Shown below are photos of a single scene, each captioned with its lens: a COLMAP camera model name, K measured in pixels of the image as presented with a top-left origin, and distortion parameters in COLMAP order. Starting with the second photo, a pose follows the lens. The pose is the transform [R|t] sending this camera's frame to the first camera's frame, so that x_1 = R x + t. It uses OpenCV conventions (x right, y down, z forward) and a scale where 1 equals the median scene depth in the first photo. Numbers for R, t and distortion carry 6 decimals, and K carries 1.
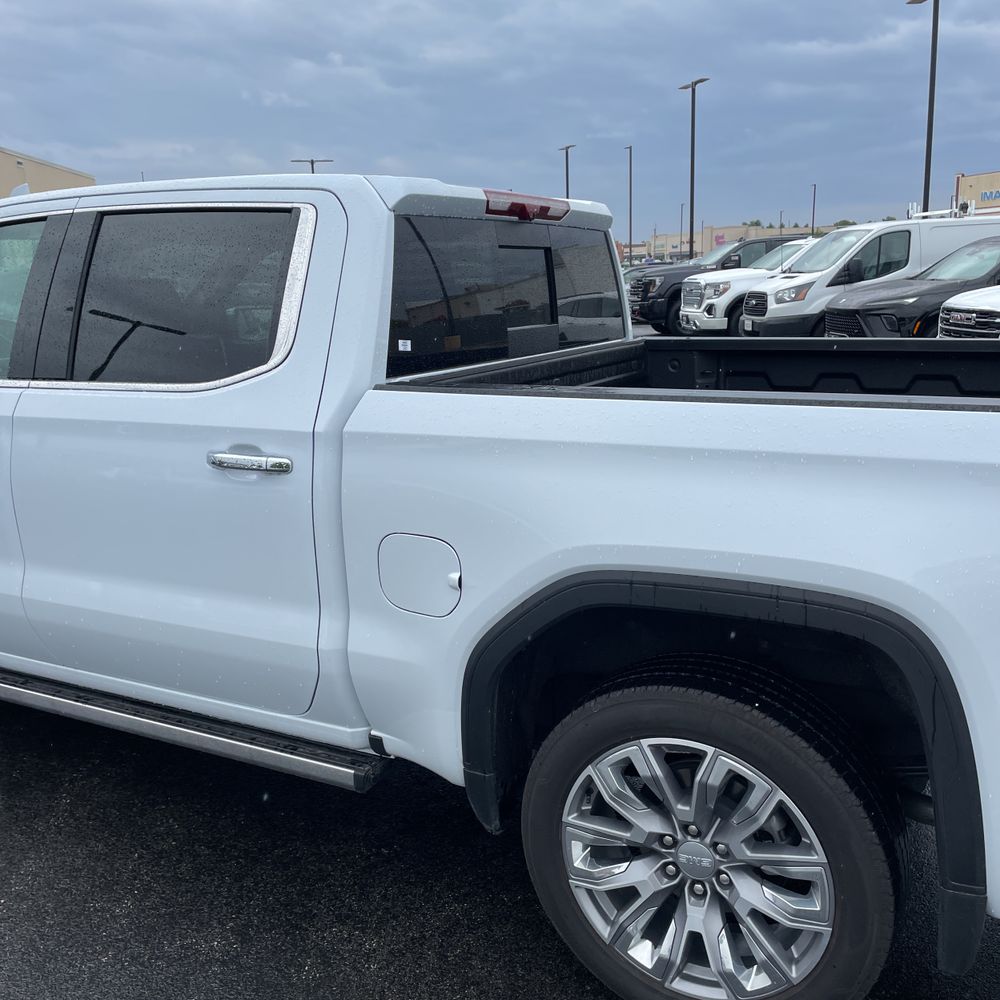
lens RADIAL K [[1008.4, 0, 518.0], [0, 1008.4, 506.0], [0, 0, 1]] dist [0.038747, 0.000000]
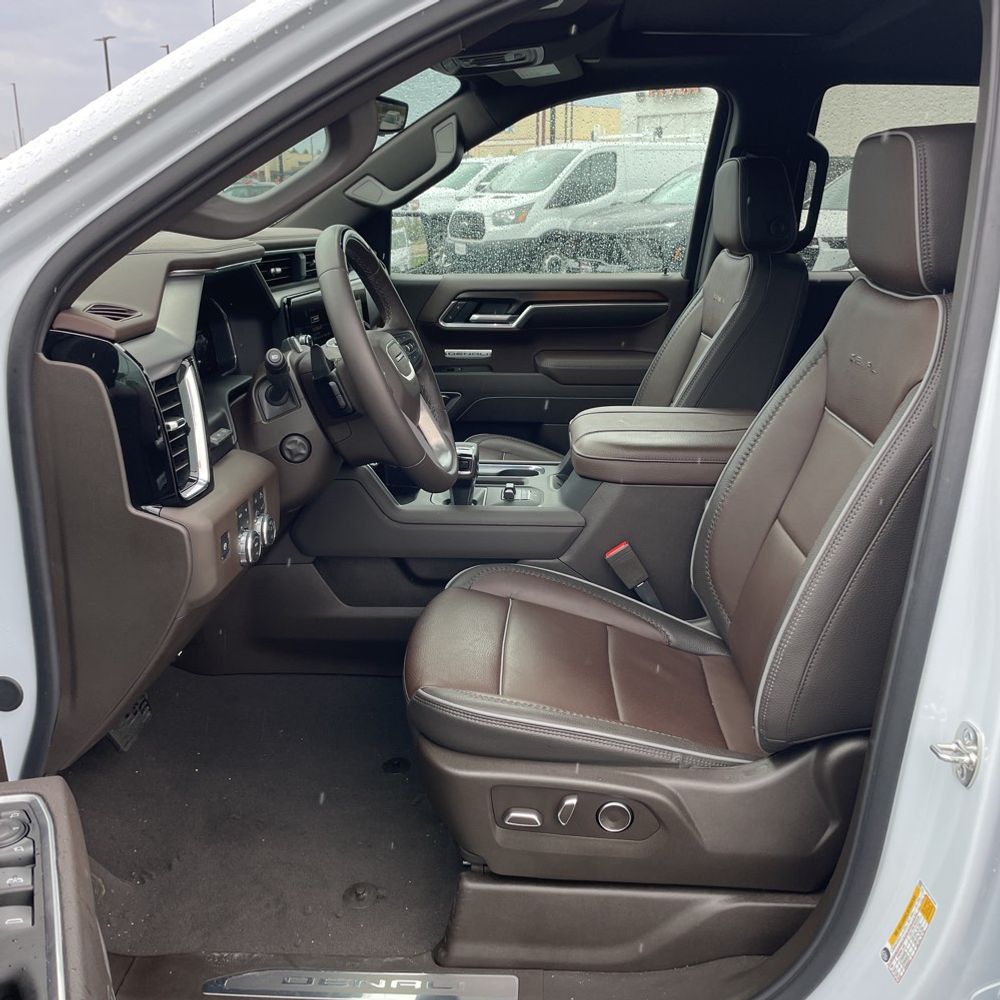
lens RADIAL K [[1008.4, 0, 496.6], [0, 1008.4, 509.7], [0, 0, 1]] dist [0.038747, 0.000000]
pose [[0.908024, -0.095583, 0.407868, -0.151414], [0.065397, 0.994028, 0.087357, -0.022169], [-0.413782, -0.052649, 0.908852, 0.144555]]
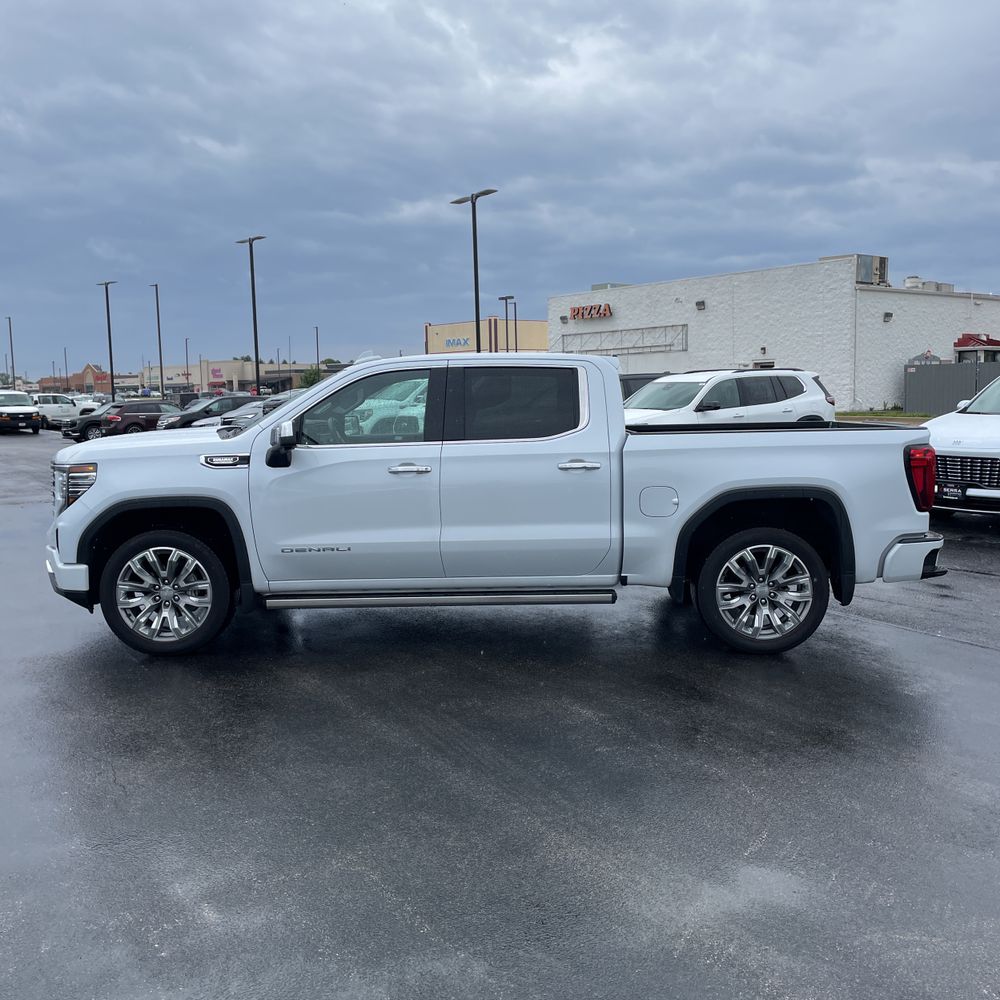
lens RADIAL K [[1008.4, 0, 502.0], [0, 1008.4, 498.7], [0, 0, 1]] dist [0.038747, 0.000000]
pose [[0.888140, -0.041785, 0.457669, -0.265697], [0.102649, 0.988736, -0.108927, 0.048343], [-0.447962, 0.143722, 0.882425, -0.185687]]
